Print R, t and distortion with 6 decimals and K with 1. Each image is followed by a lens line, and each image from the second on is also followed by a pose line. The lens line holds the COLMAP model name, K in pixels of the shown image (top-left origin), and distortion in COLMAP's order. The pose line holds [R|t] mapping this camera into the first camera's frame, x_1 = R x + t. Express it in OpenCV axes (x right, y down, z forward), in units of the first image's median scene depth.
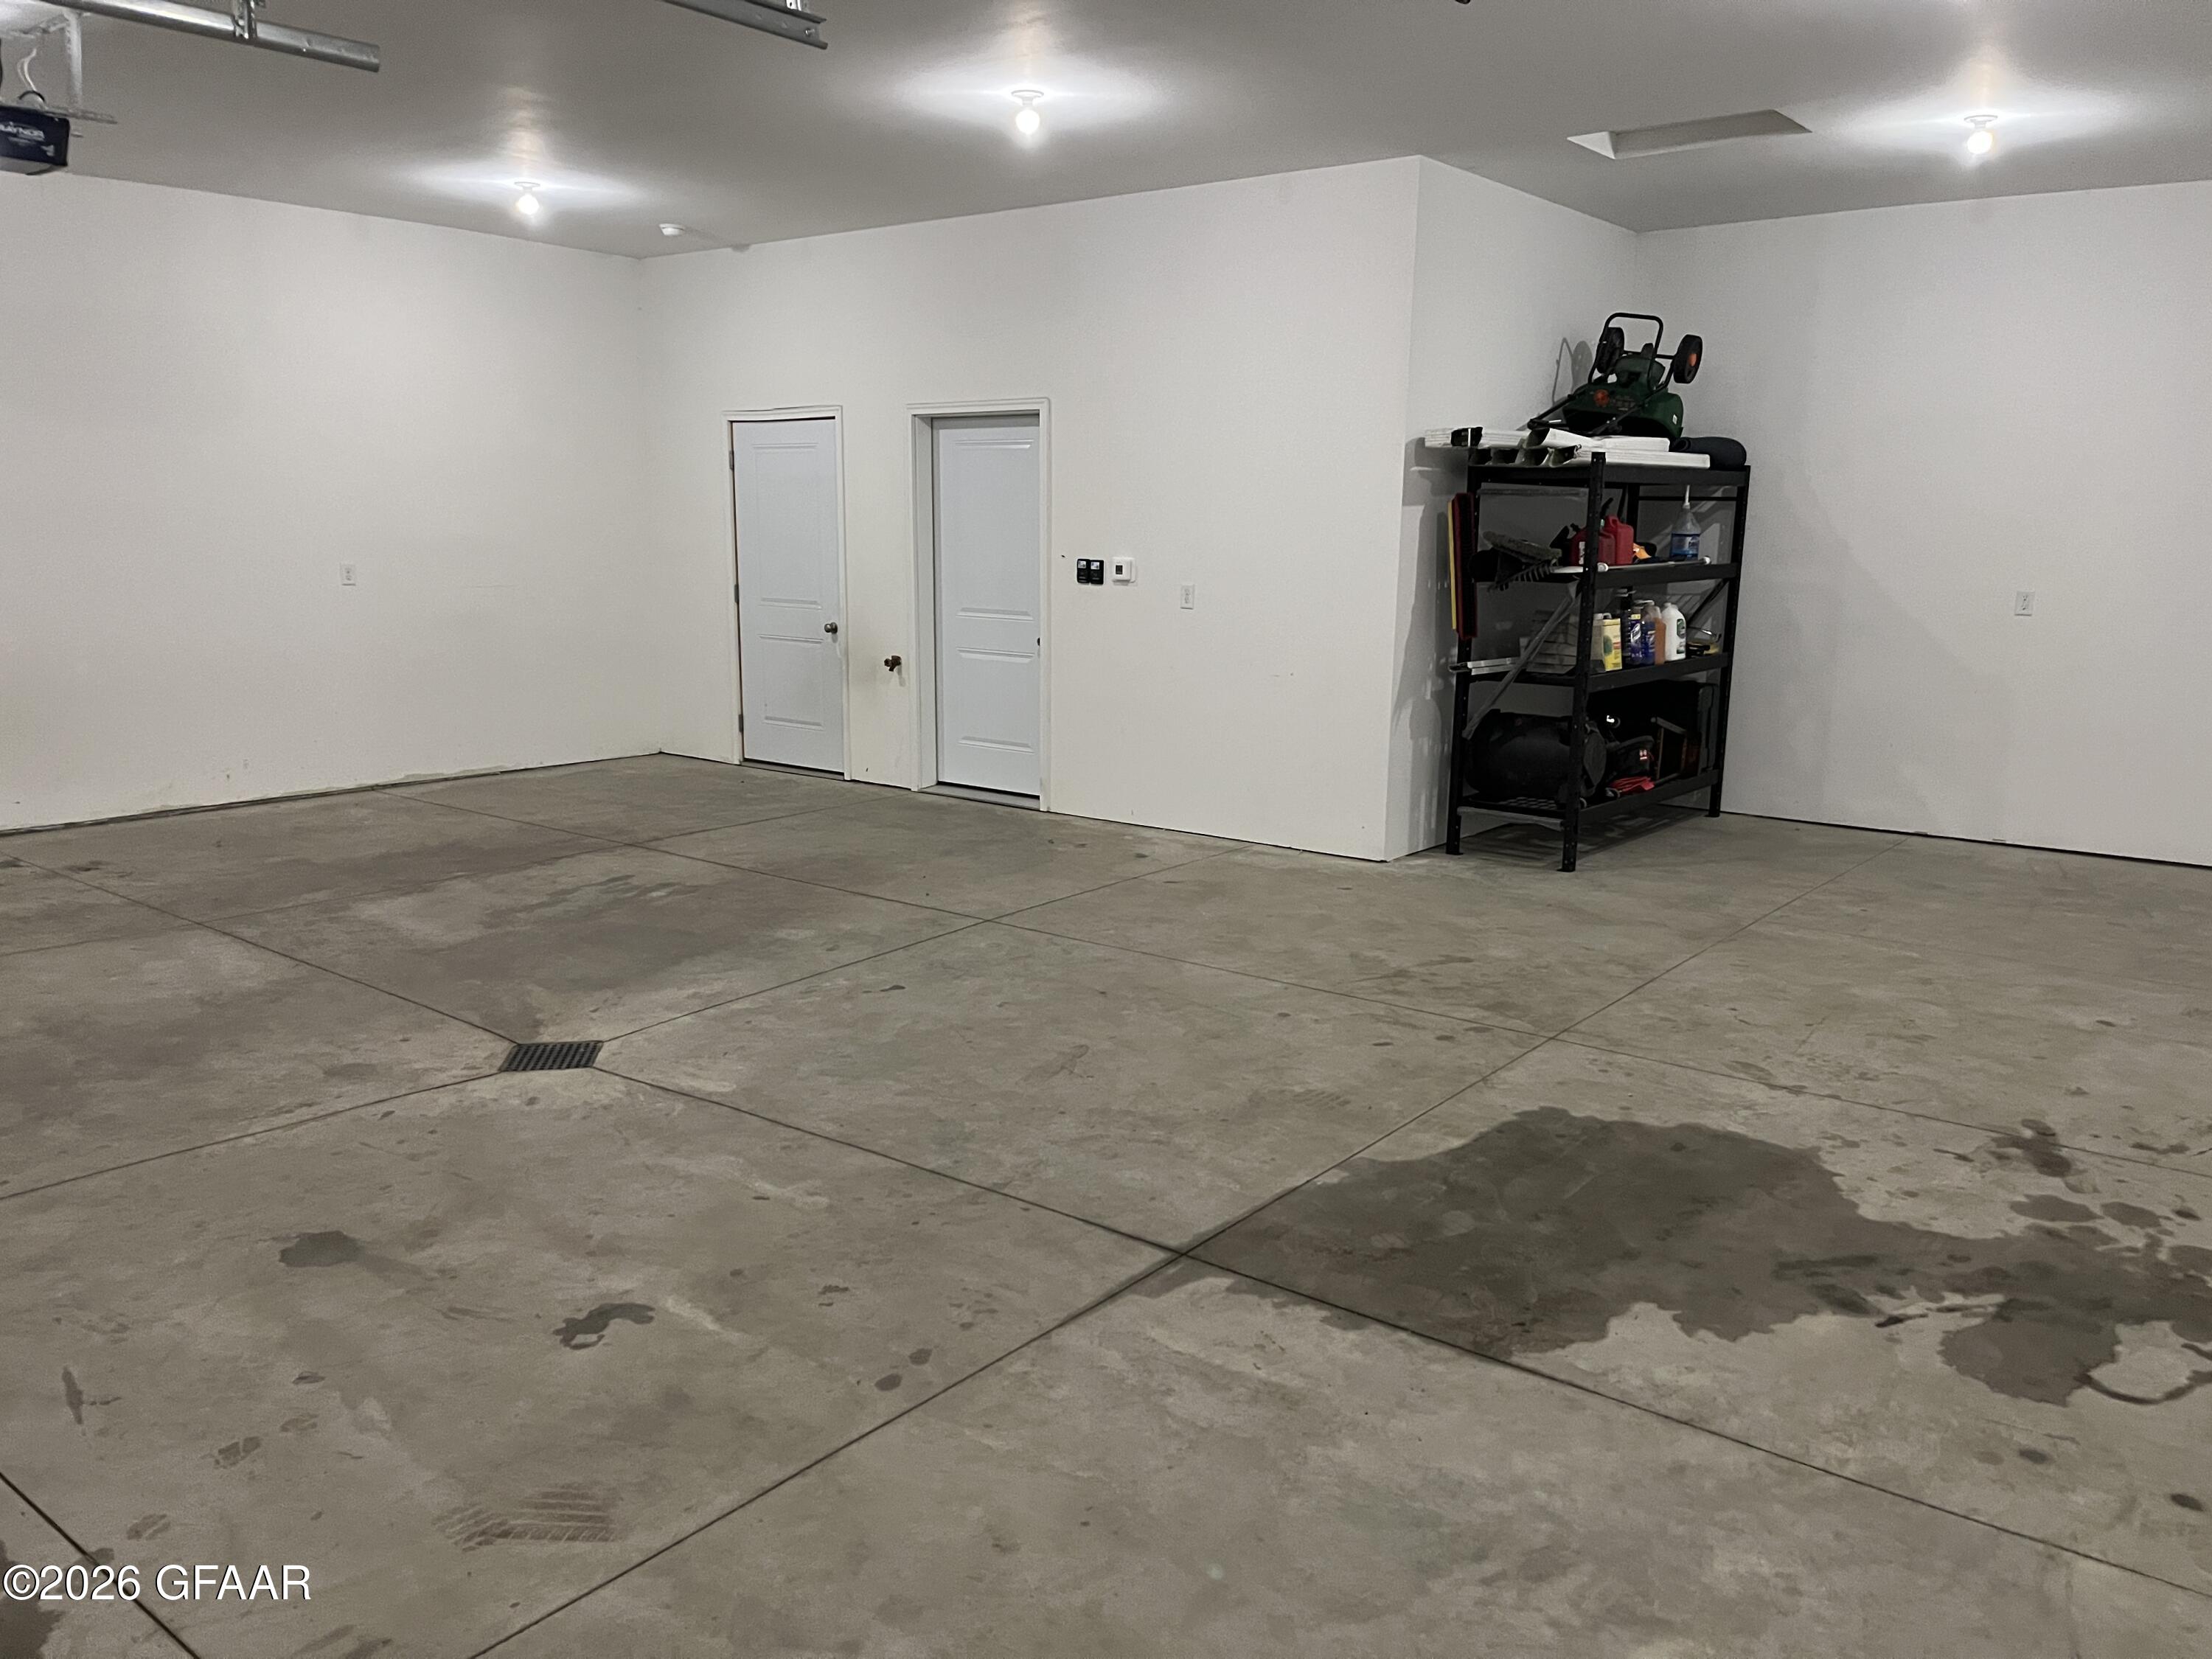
lens RADIAL K [[1672.2, 0, 1108.5], [0, 1672.2, 842.3], [0, 0, 1]] dist [0.073765, -0.098462]
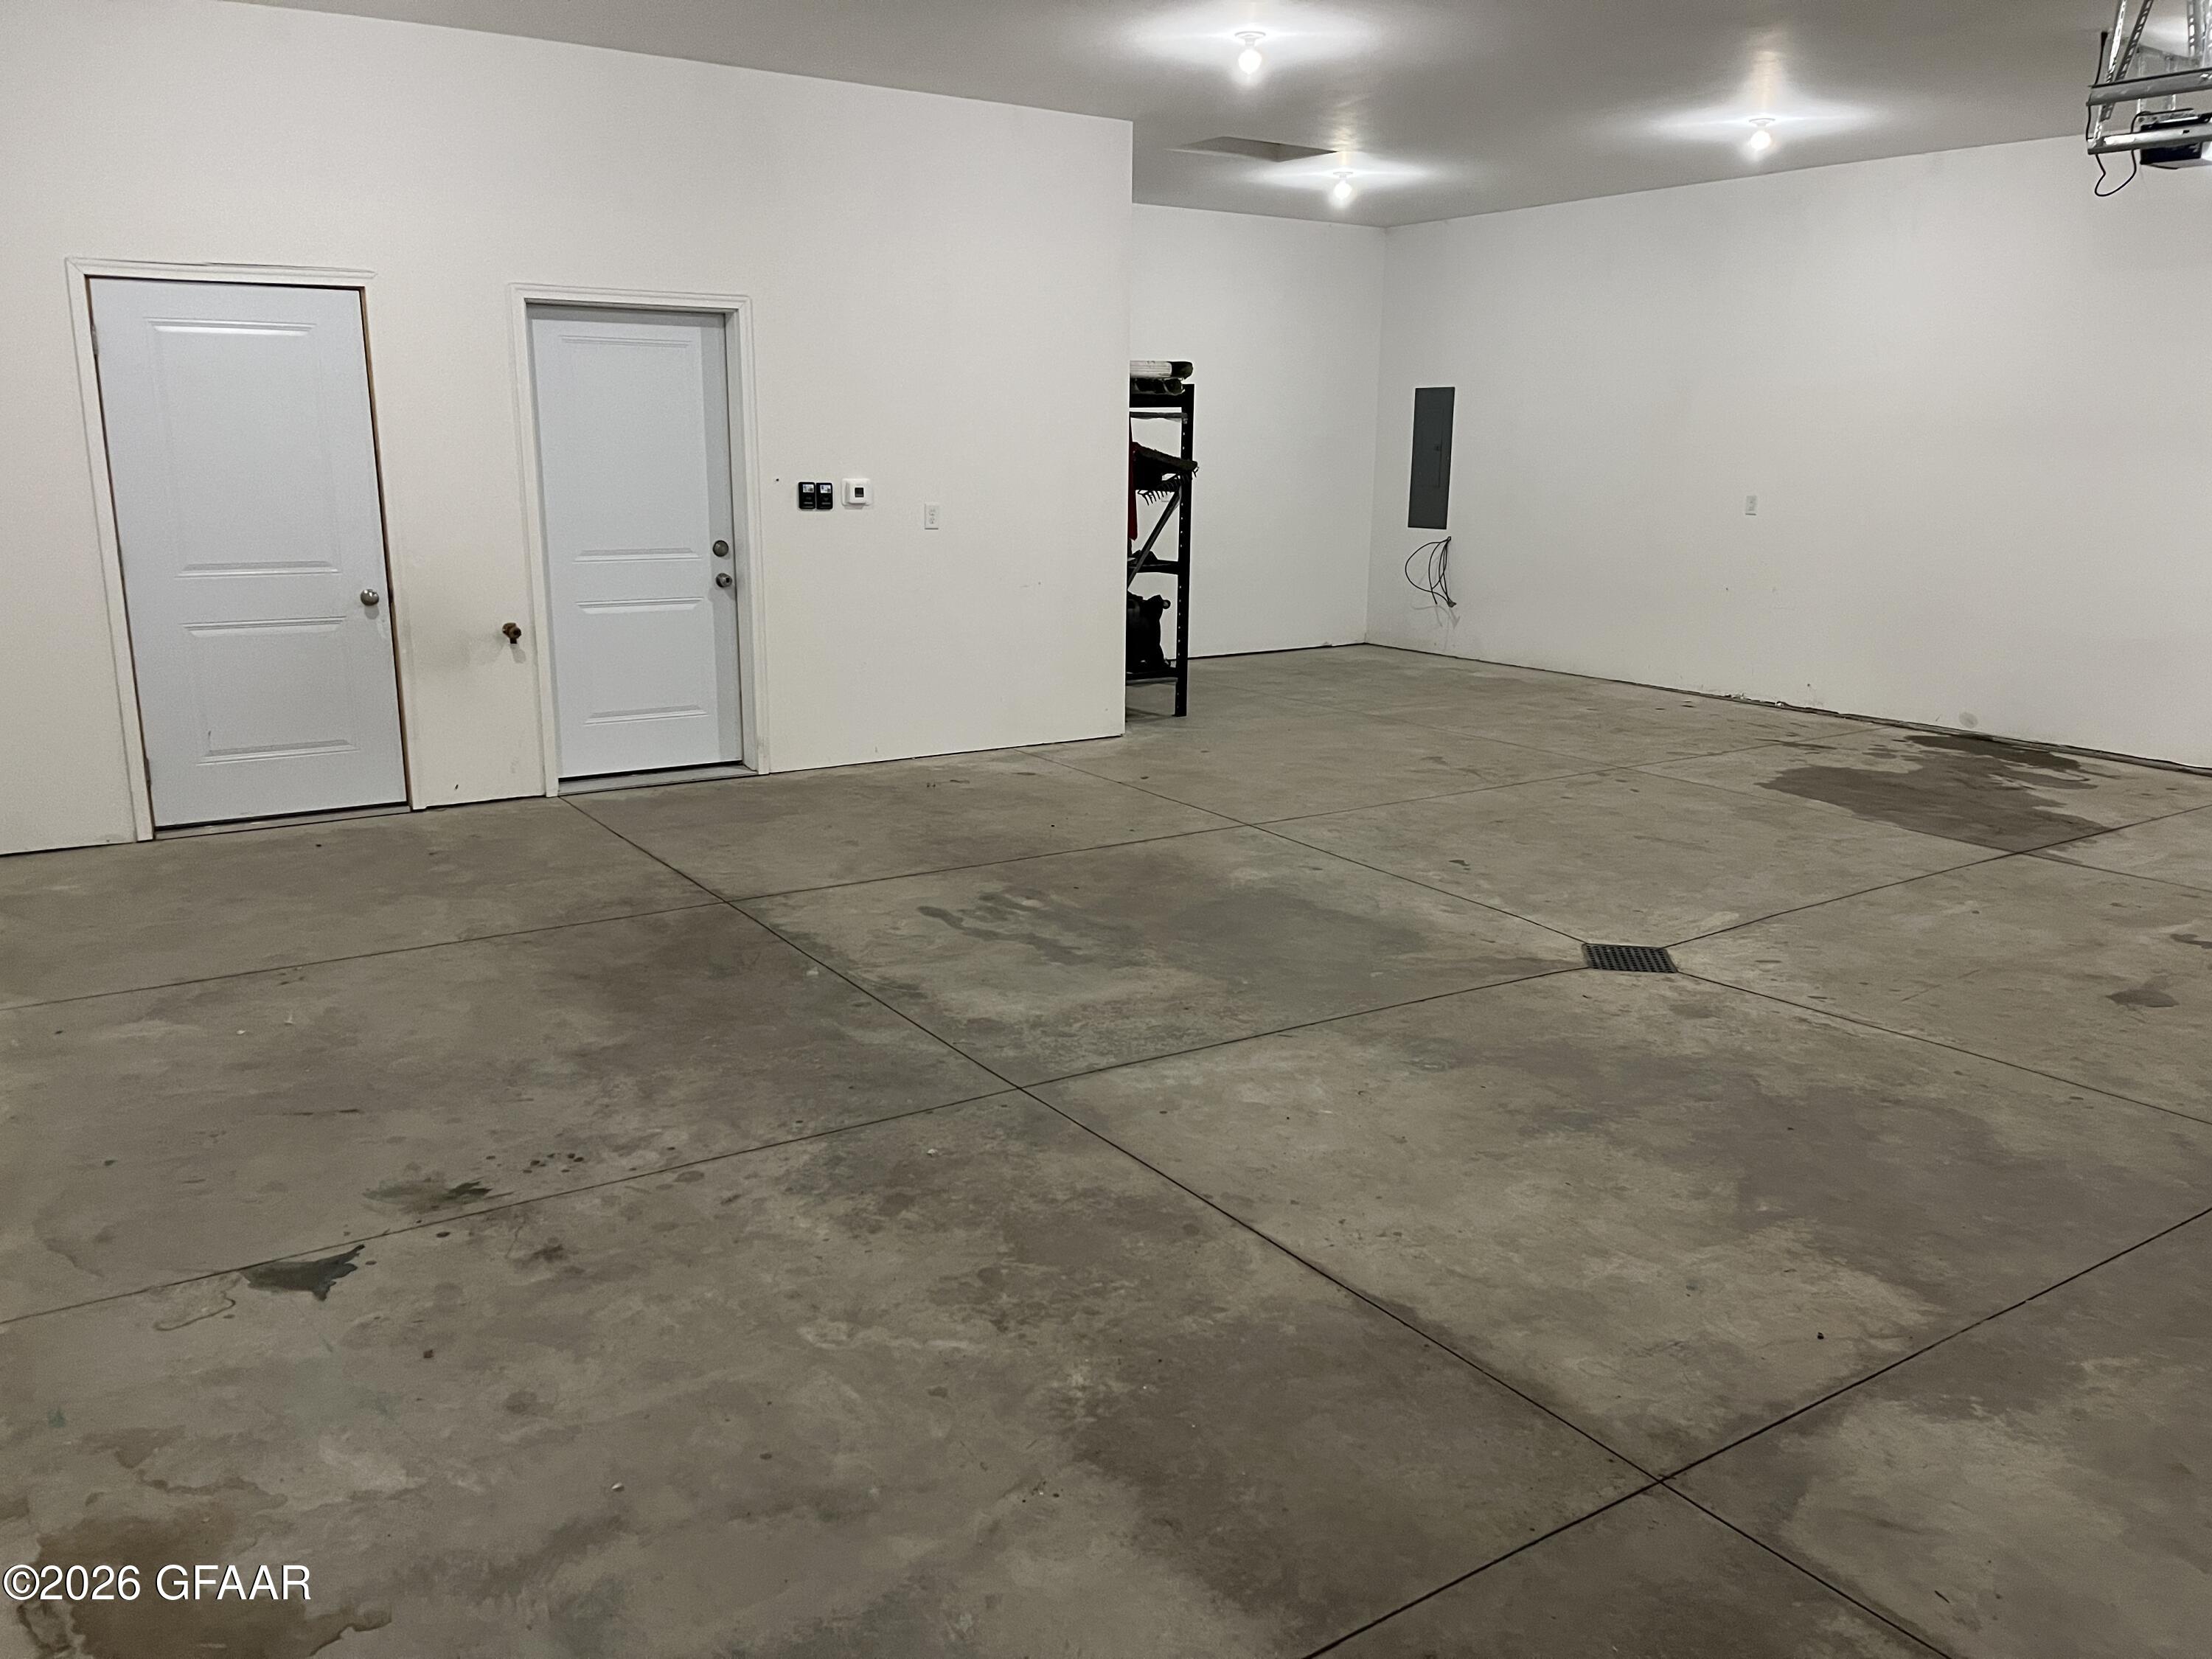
lens RADIAL K [[1672.2, 0, 1104.7], [0, 1672.2, 828.0], [0, 0, 1]] dist [0.073765, -0.098462]
pose [[0.305832, -0.223864, 0.925392, -1.450568], [0.176097, 0.968494, 0.176093, -0.206759], [-0.935658, 0.109103, 0.335619, 0.976249]]
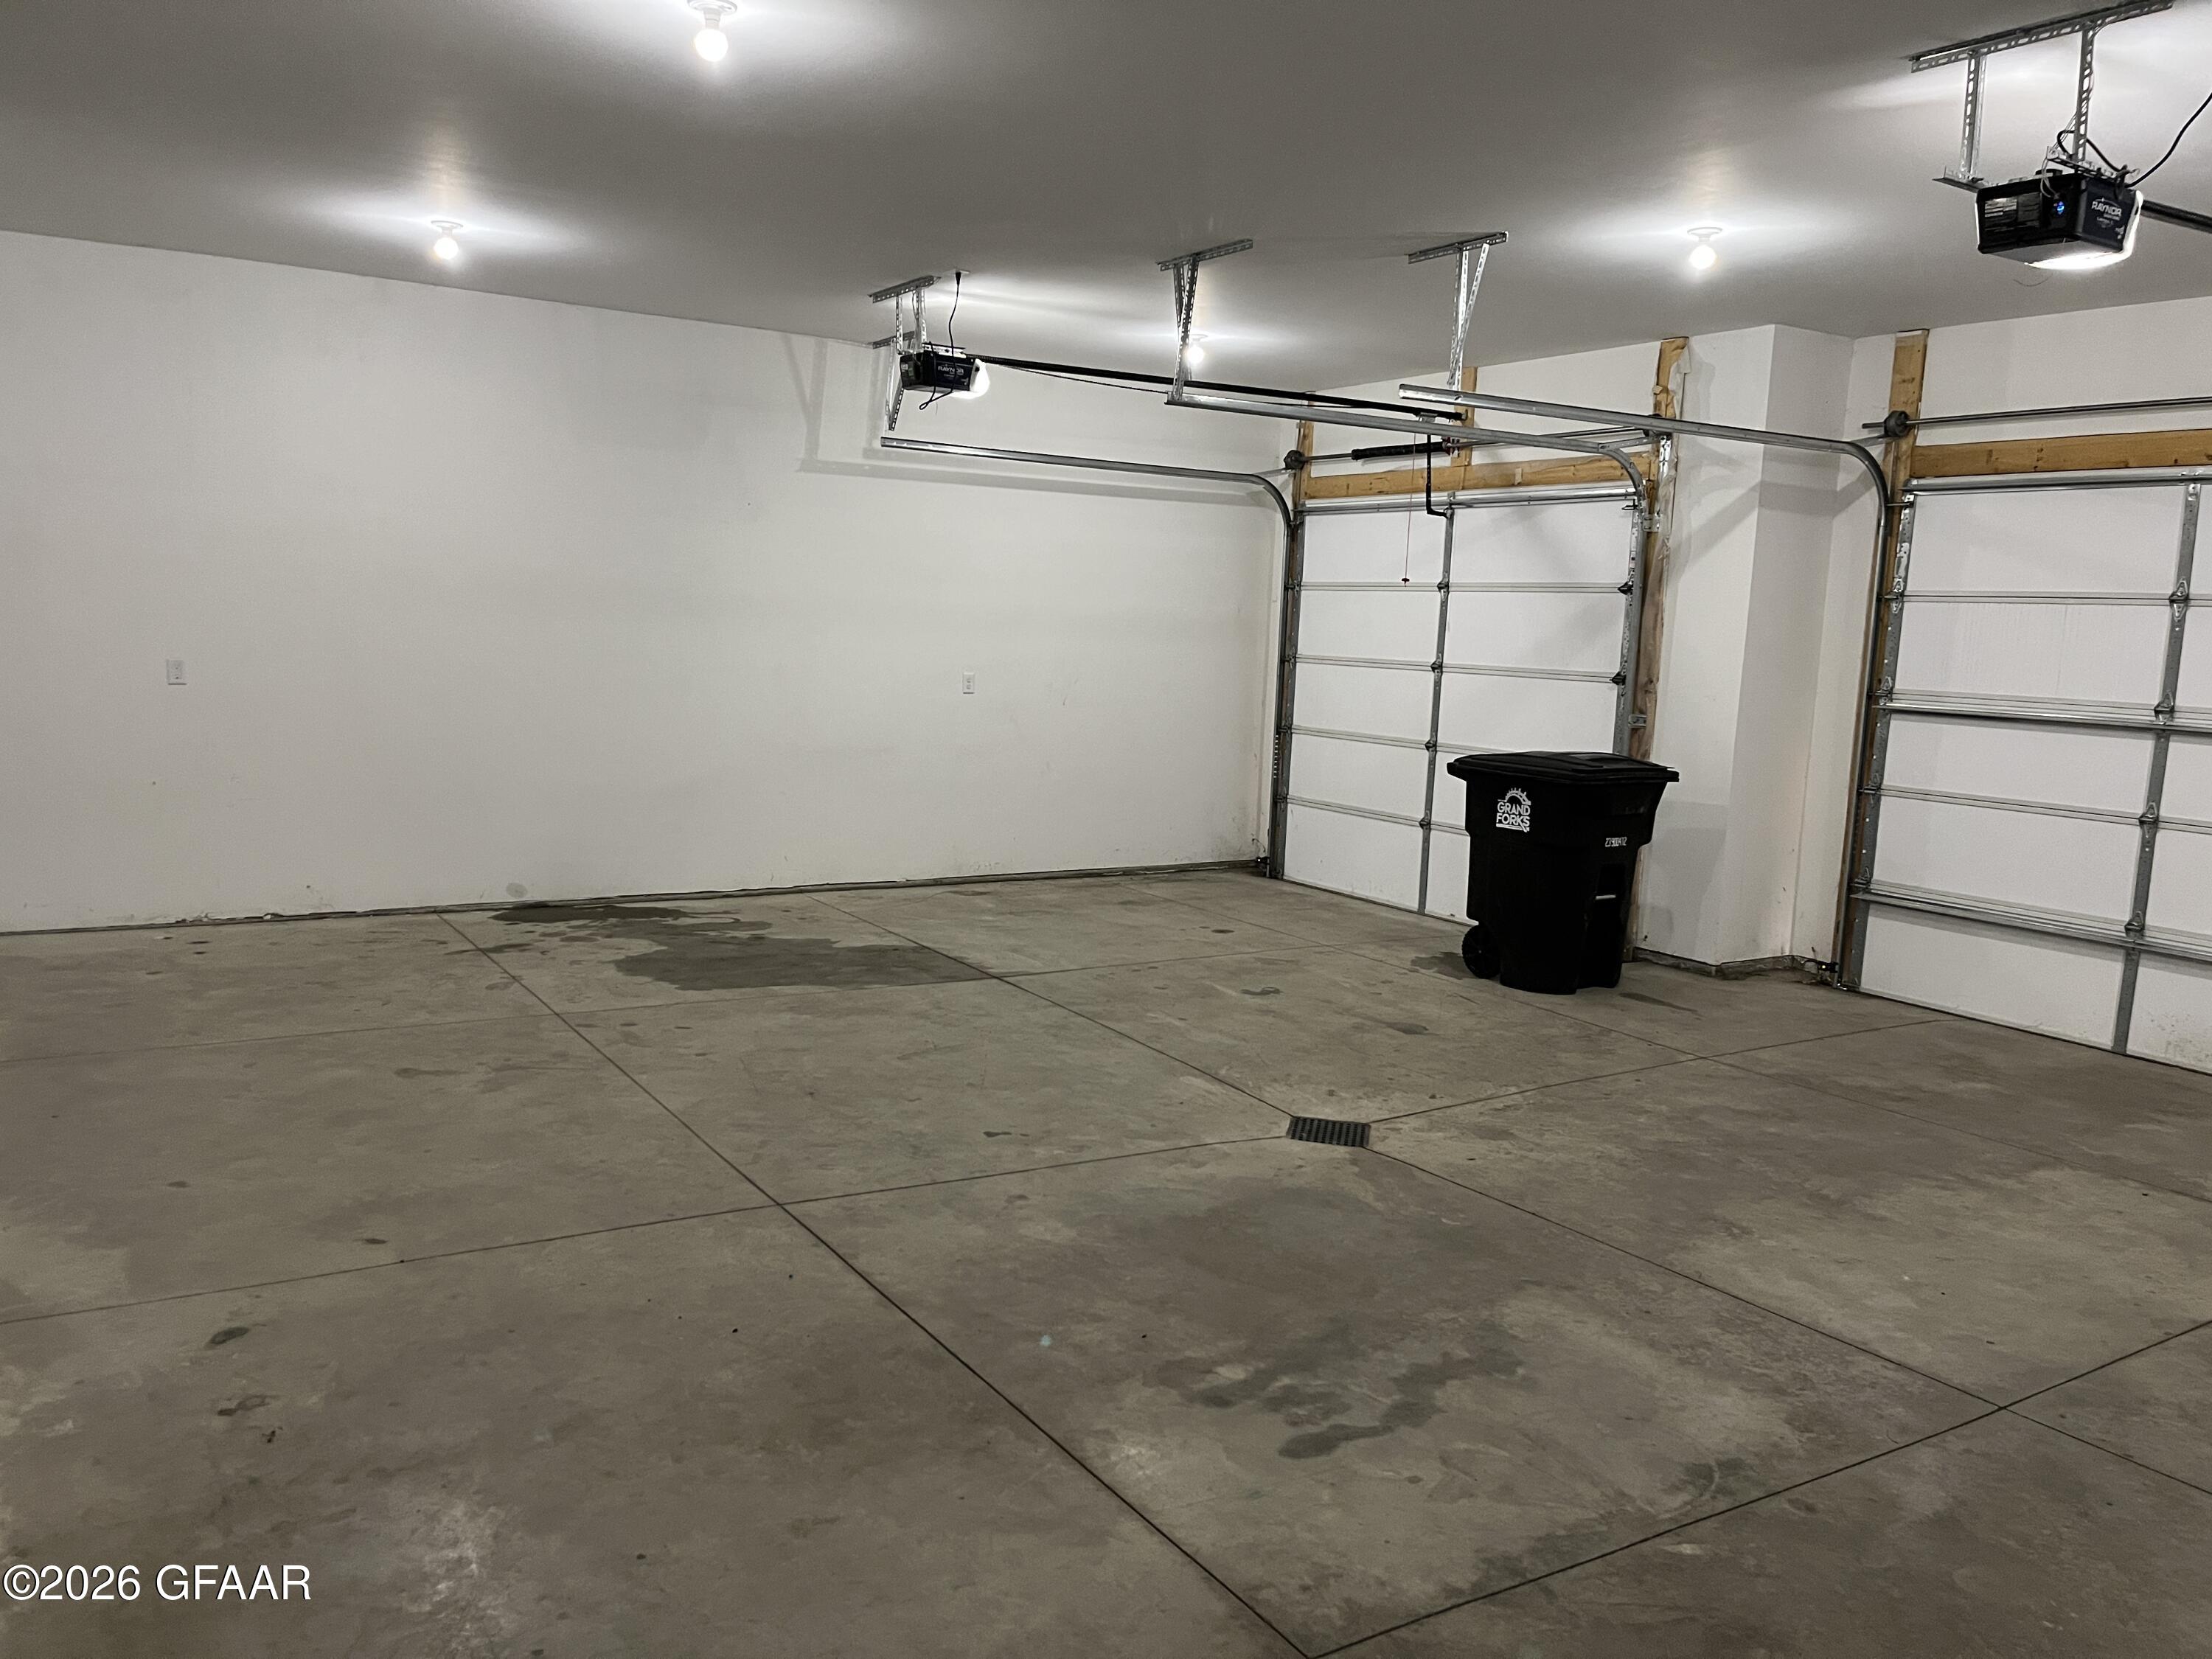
lens RADIAL K [[1672.2, 0, 1106.6], [0, 1672.2, 827.3], [0, 0, 1]] dist [0.073765, -0.098462]
pose [[-0.941146, -0.090462, 0.325671, -0.553691], [0.015019, 0.951375, 0.307668, -0.422359], [-0.337668, 0.294452, -0.894024, 2.051591]]
